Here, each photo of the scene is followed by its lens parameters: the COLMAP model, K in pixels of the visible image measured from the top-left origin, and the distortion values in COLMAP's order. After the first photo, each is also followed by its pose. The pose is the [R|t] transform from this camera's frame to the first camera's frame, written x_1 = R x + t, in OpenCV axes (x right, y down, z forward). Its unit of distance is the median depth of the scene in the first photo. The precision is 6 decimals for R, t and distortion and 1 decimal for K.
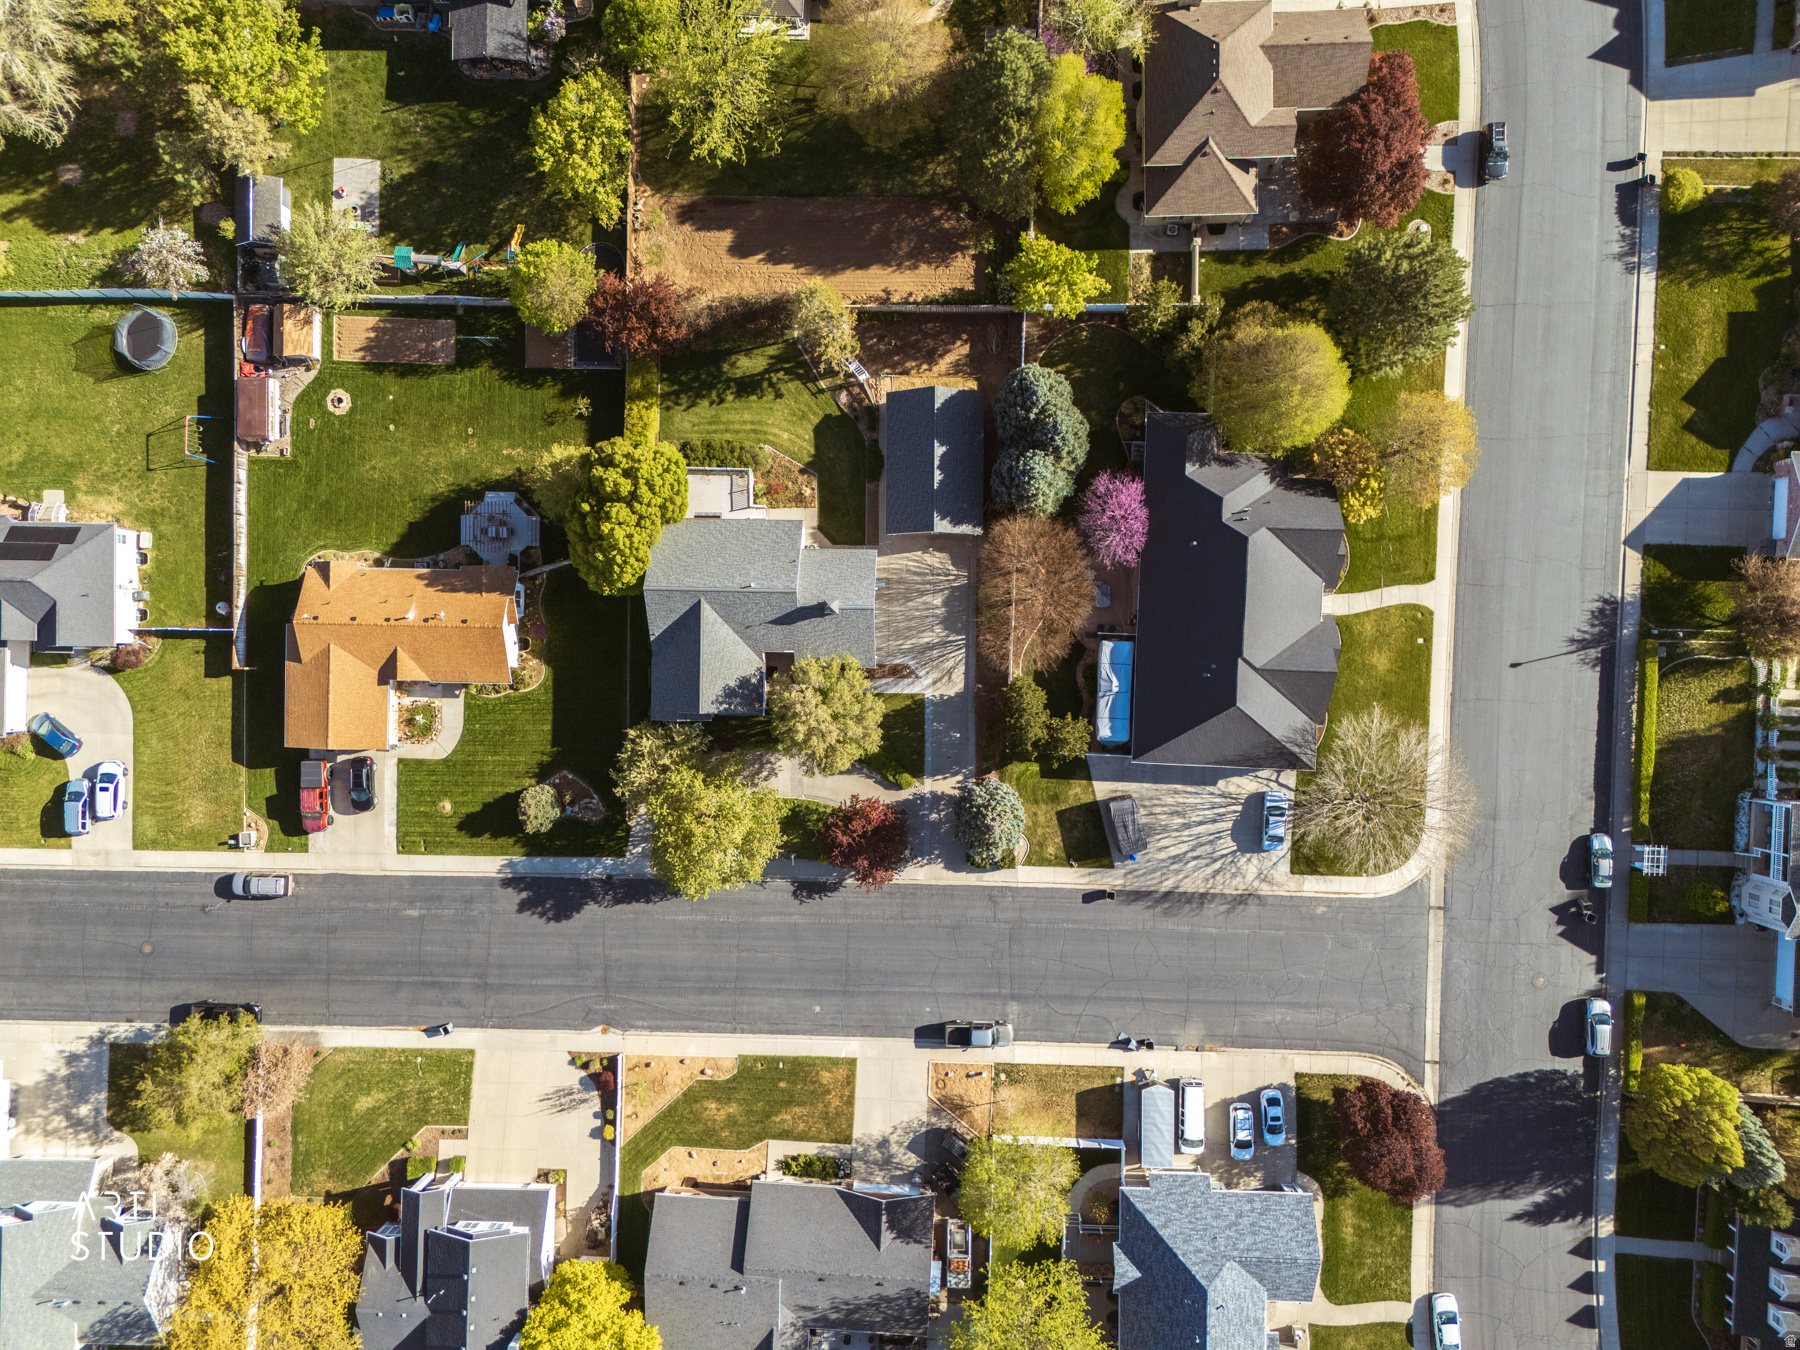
lens RADIAL K [[1330.6, 0, 888.2], [0, 1330.6, 664.5], [0, 0, 1]] dist [0.068448, -0.065610]
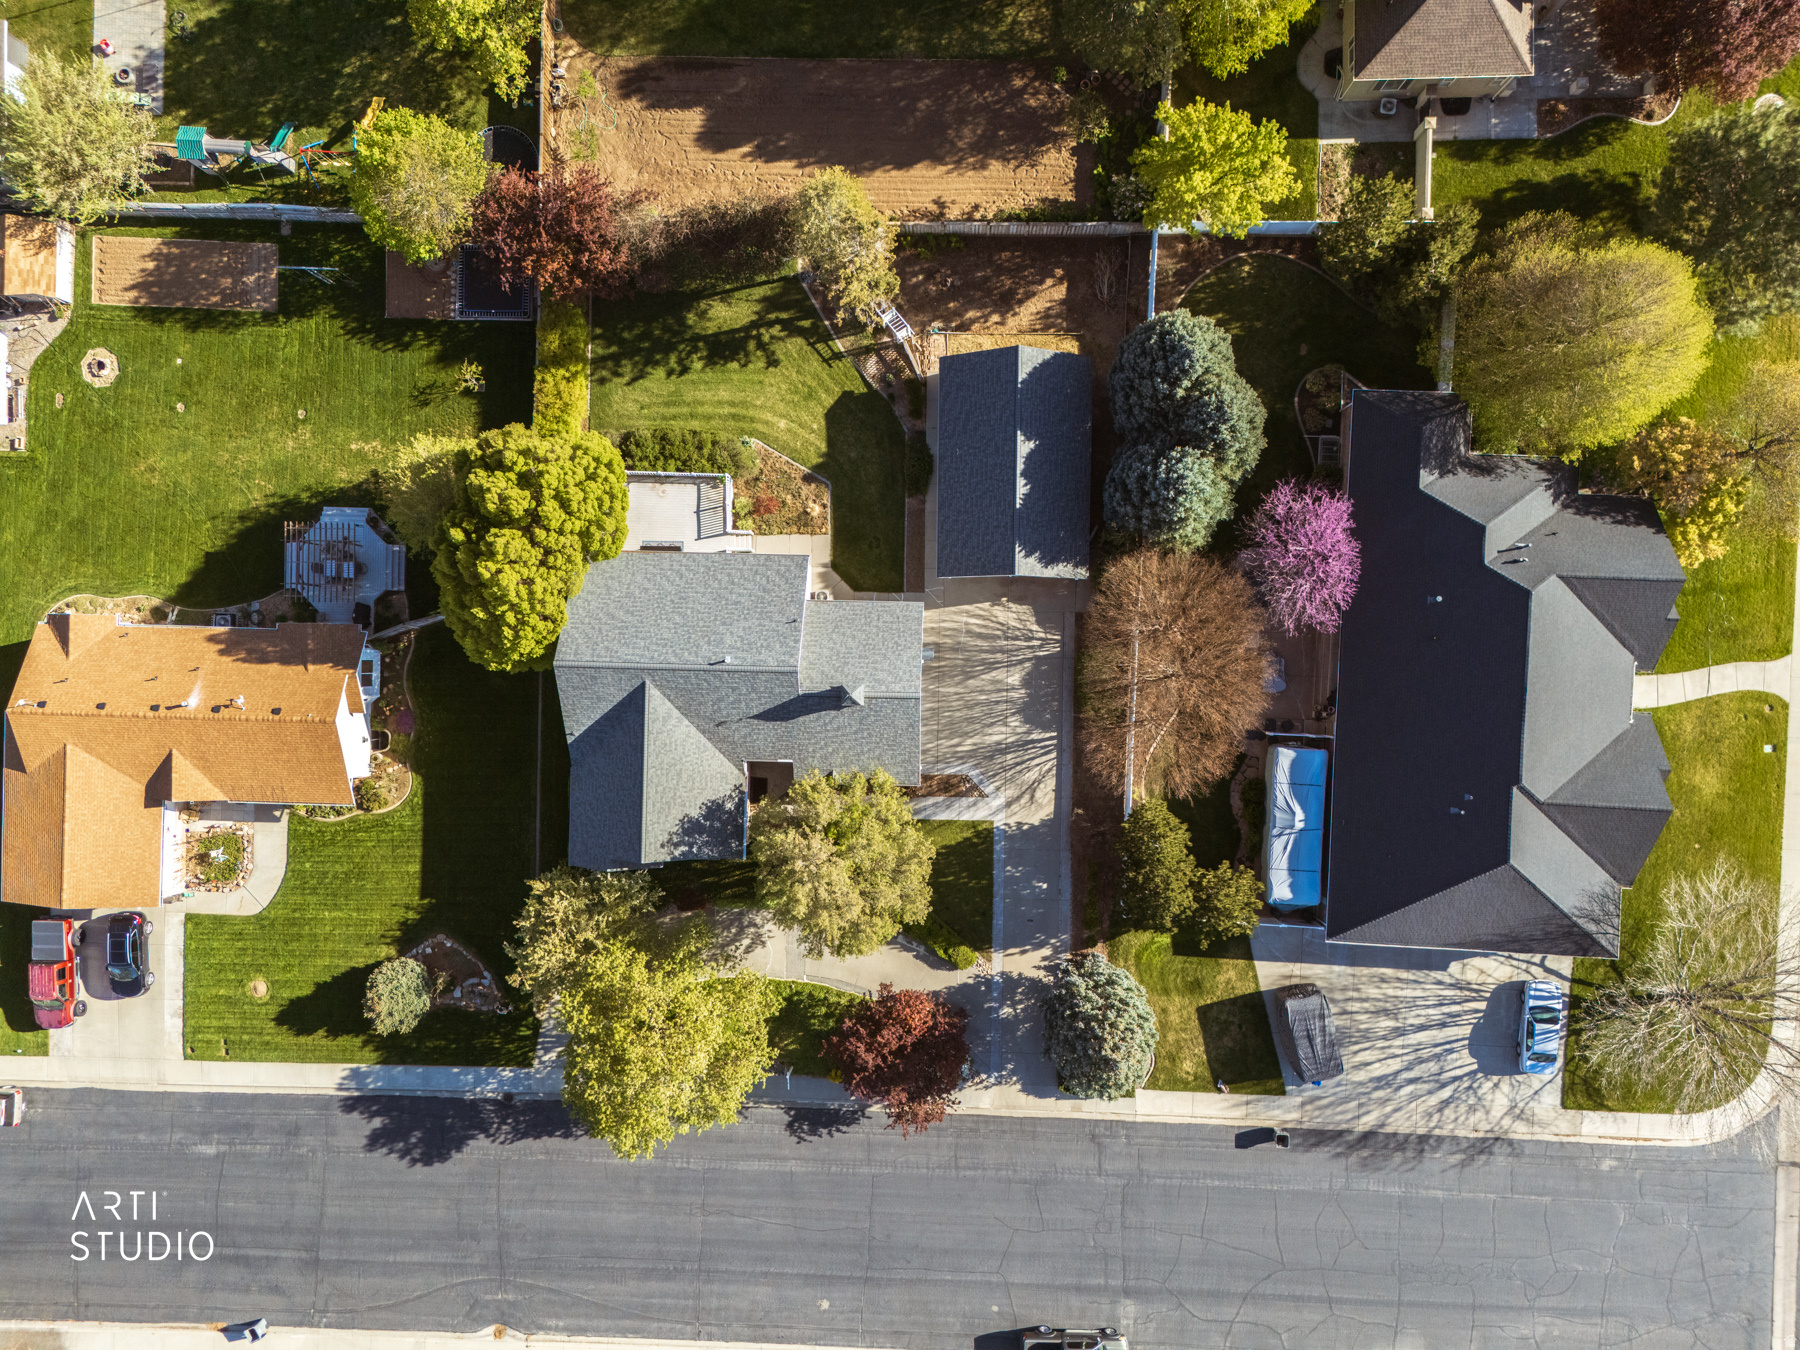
lens RADIAL K [[1330.6, 0, 891.3], [0, 1330.6, 664.3], [0, 0, 1]] dist [0.068448, -0.065610]
pose [[0.999974, 0.007016, -0.001491, -0.022218], [-0.007019, 0.999974, -0.001900, -0.053470], [0.001477, 0.001911, 0.999997, 0.349679]]
